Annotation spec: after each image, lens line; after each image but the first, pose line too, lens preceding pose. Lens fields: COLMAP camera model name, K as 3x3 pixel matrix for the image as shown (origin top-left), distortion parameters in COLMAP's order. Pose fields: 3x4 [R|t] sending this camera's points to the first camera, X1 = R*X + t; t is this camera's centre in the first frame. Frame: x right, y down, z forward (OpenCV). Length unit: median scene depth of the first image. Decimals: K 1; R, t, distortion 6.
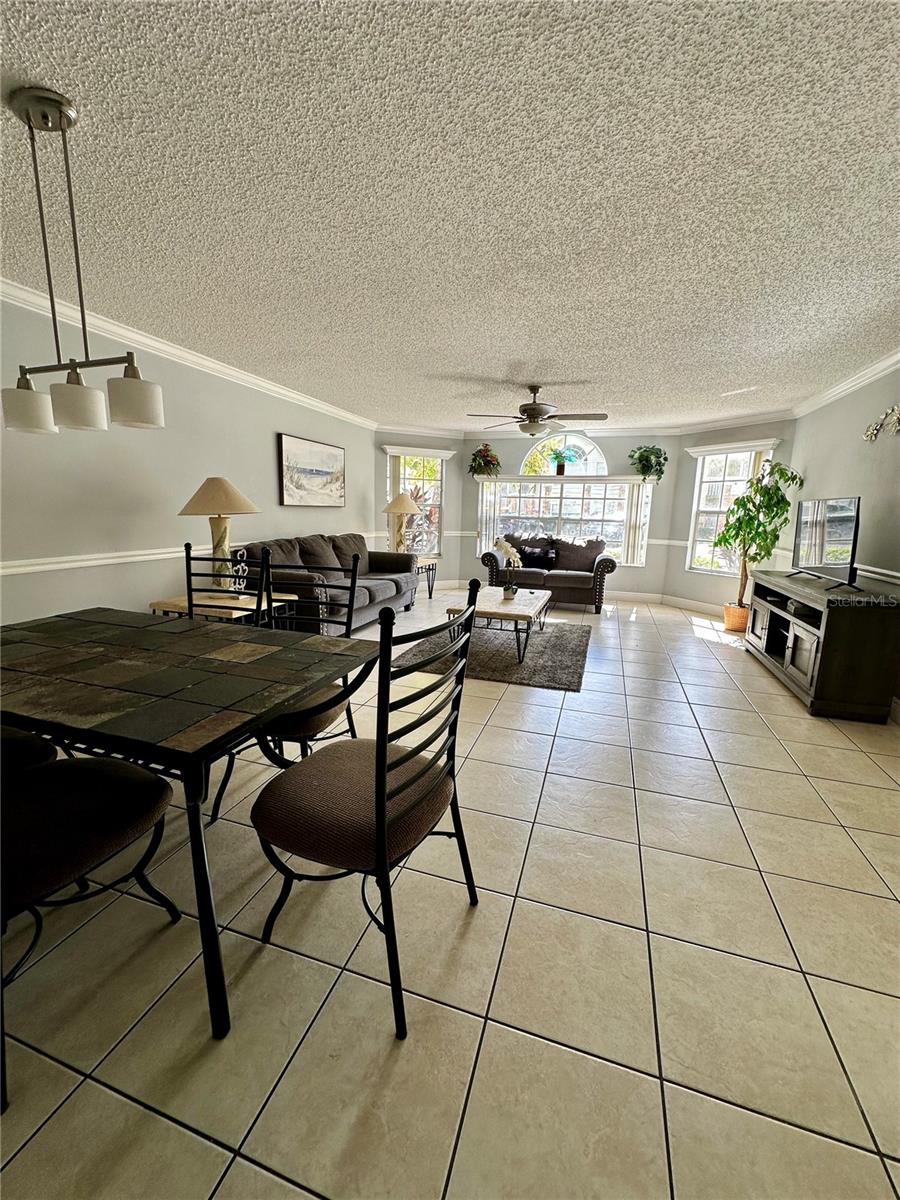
lens RADIAL K [[480.5, 0, 451.8], [0, 480.5, 602.4], [0, 0, 1]] dist [-0.004894, 0.001252]
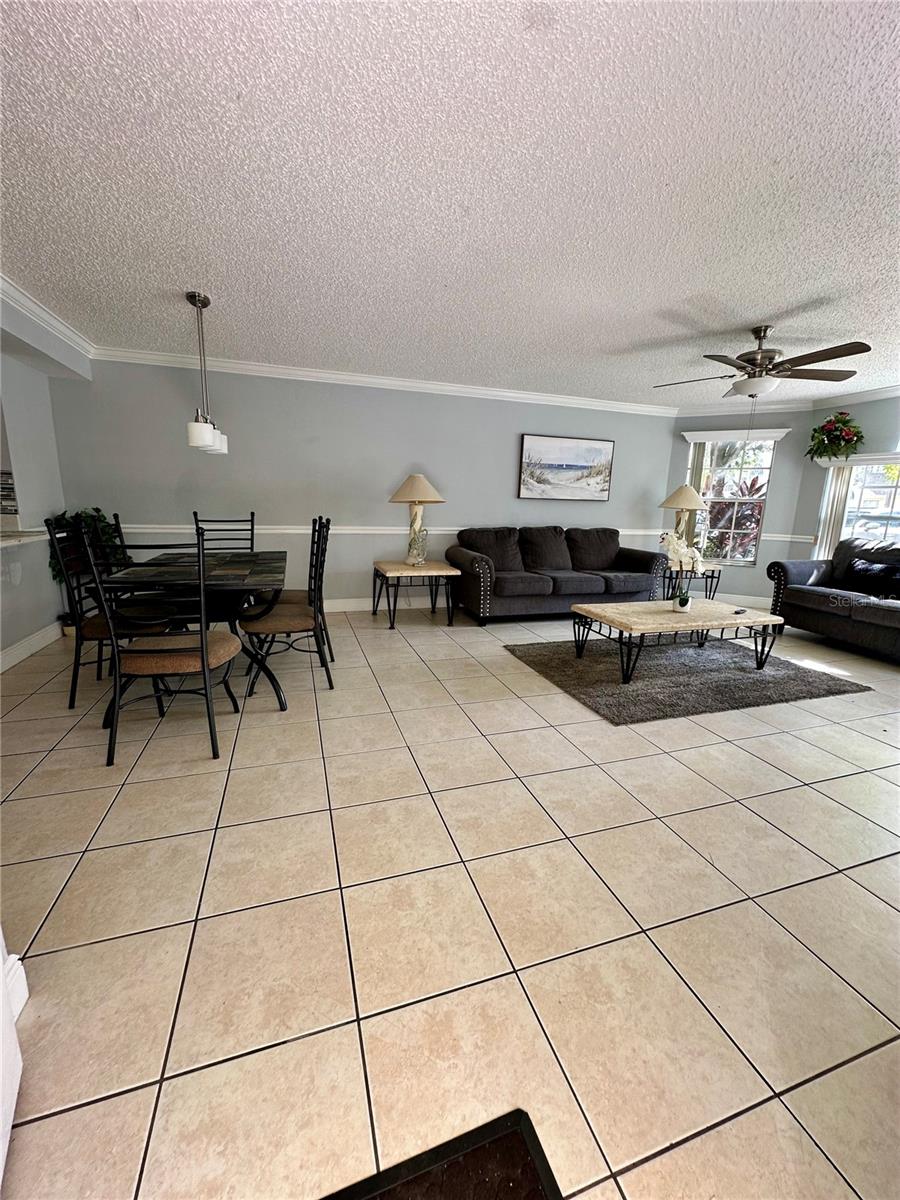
lens RADIAL K [[480.5, 0, 449.2], [0, 480.5, 602.0], [0, 0, 1]] dist [-0.004894, 0.001252]
pose [[0.586088, 0.158403, -0.794613, 0.462637], [-0.166611, 0.983307, 0.073130, -0.015771], [0.792932, 0.089531, 0.602696, 0.197711]]
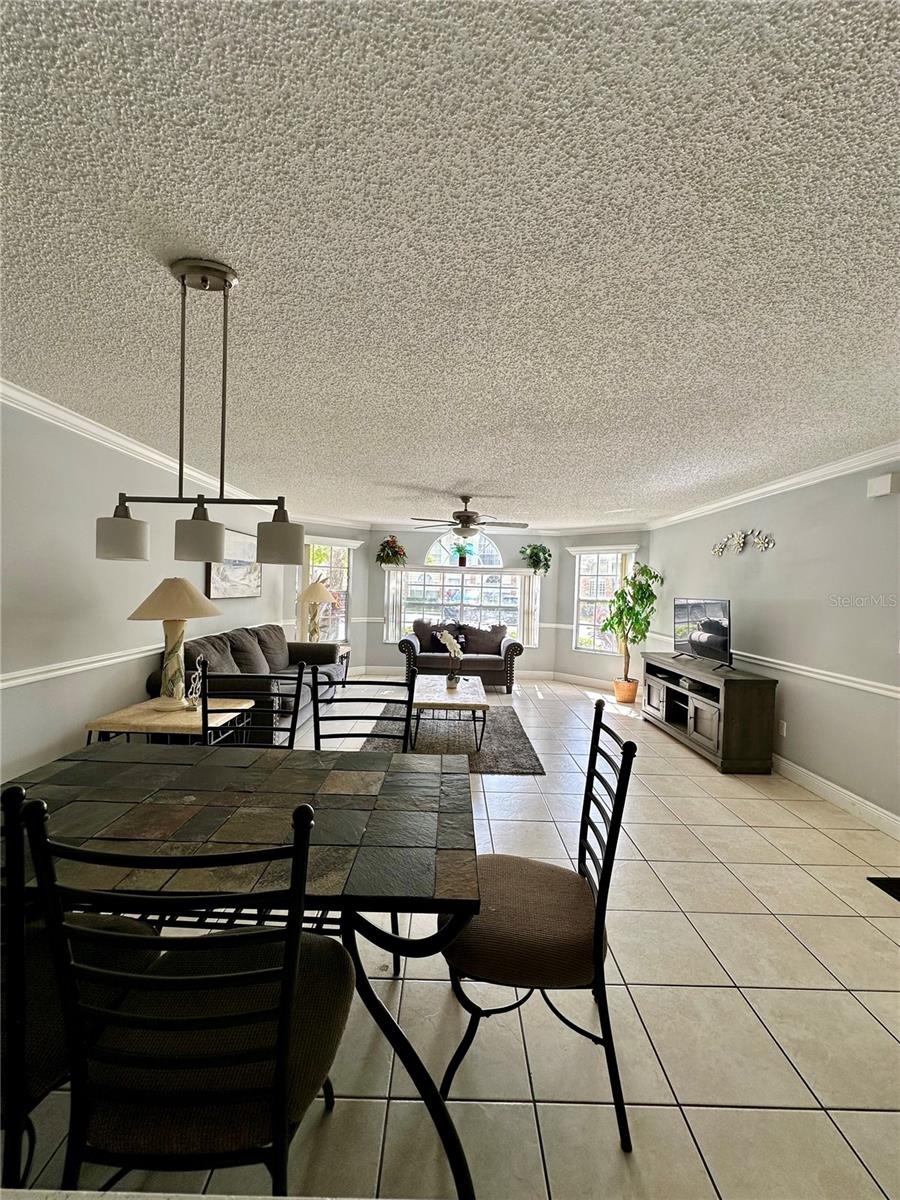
lens RADIAL K [[480.5, 0, 453.3], [0, 480.5, 601.2], [0, 0, 1]] dist [-0.004894, 0.001252]
pose [[0.950194, -0.003344, 0.311642, -0.180792], [0.051413, 0.987924, -0.146157, -0.036037], [-0.307390, 0.154900, 0.938892, -0.014721]]
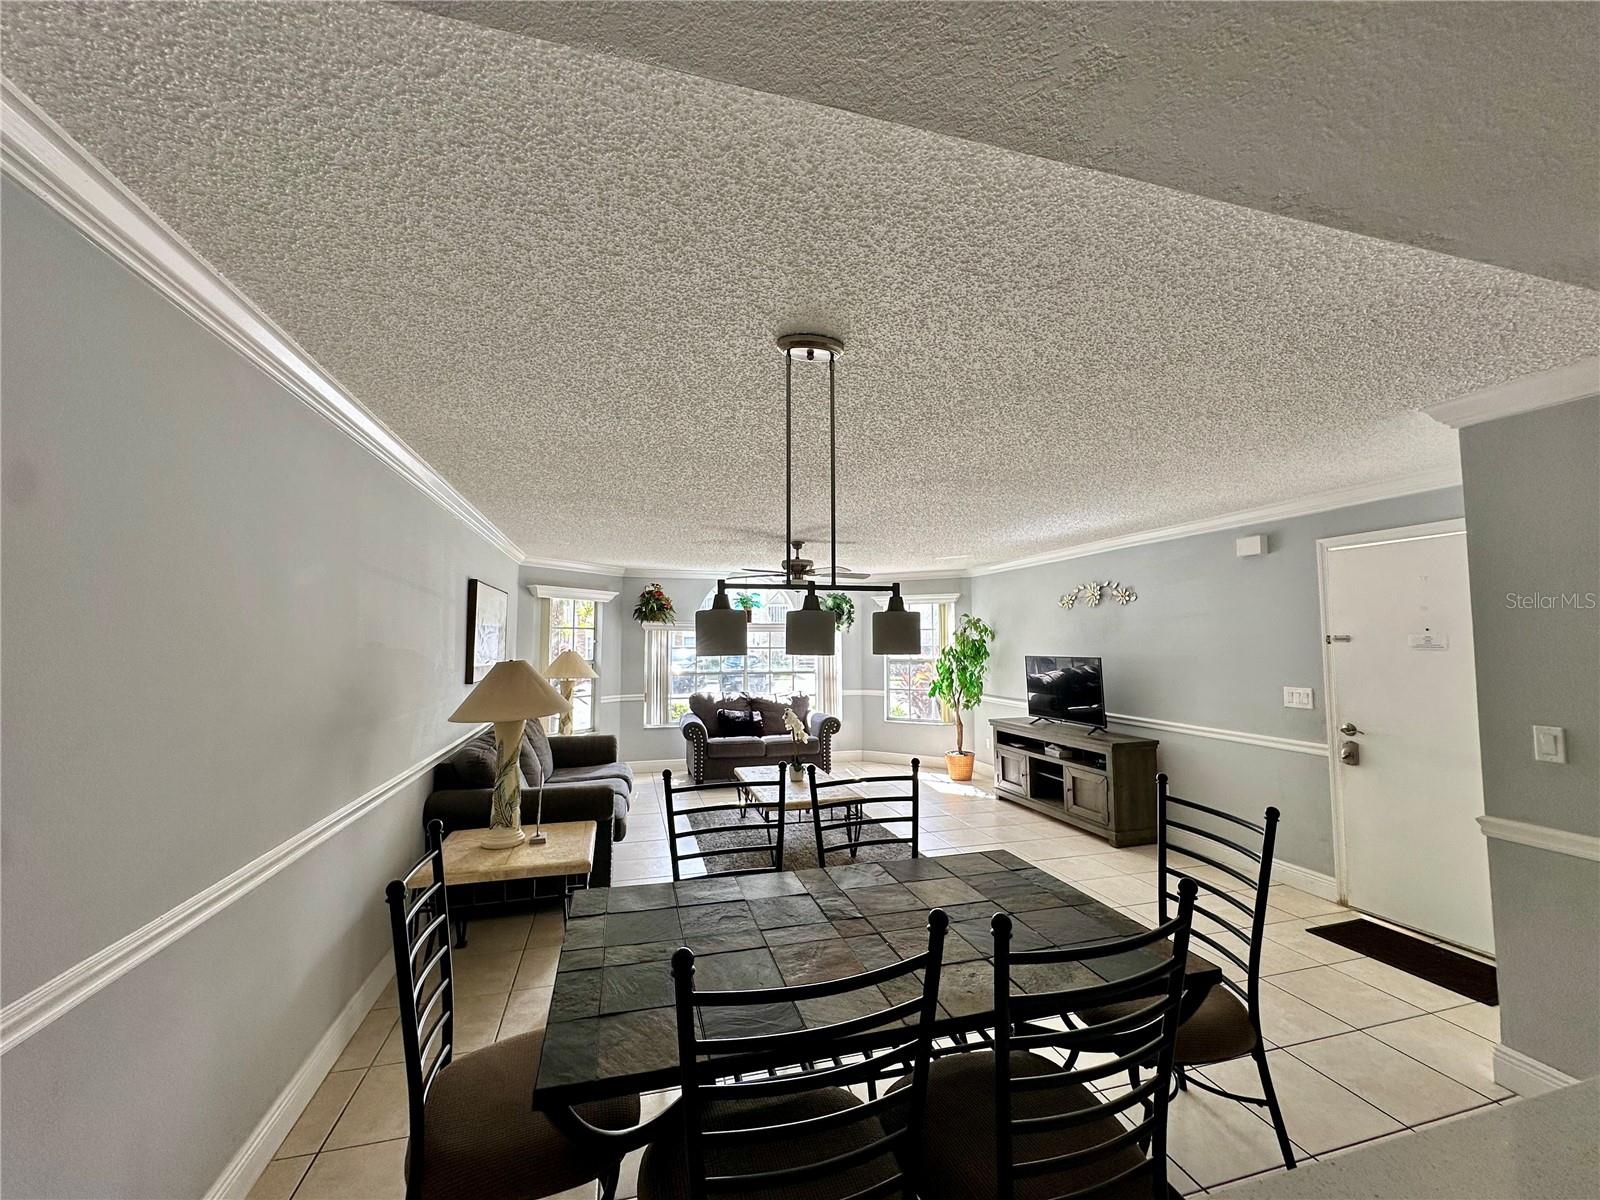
lens RADIAL K [[640.6, 0, 805.8], [0, 640.6, 600.1], [0, 0, 1]] dist [-0.004894, 0.001252]
pose [[0.830194, 0.011218, 0.557362, -0.433906], [0.127751, 0.969364, -0.209795, -0.067205], [-0.542640, 0.245374, 0.803327, 0.019391]]
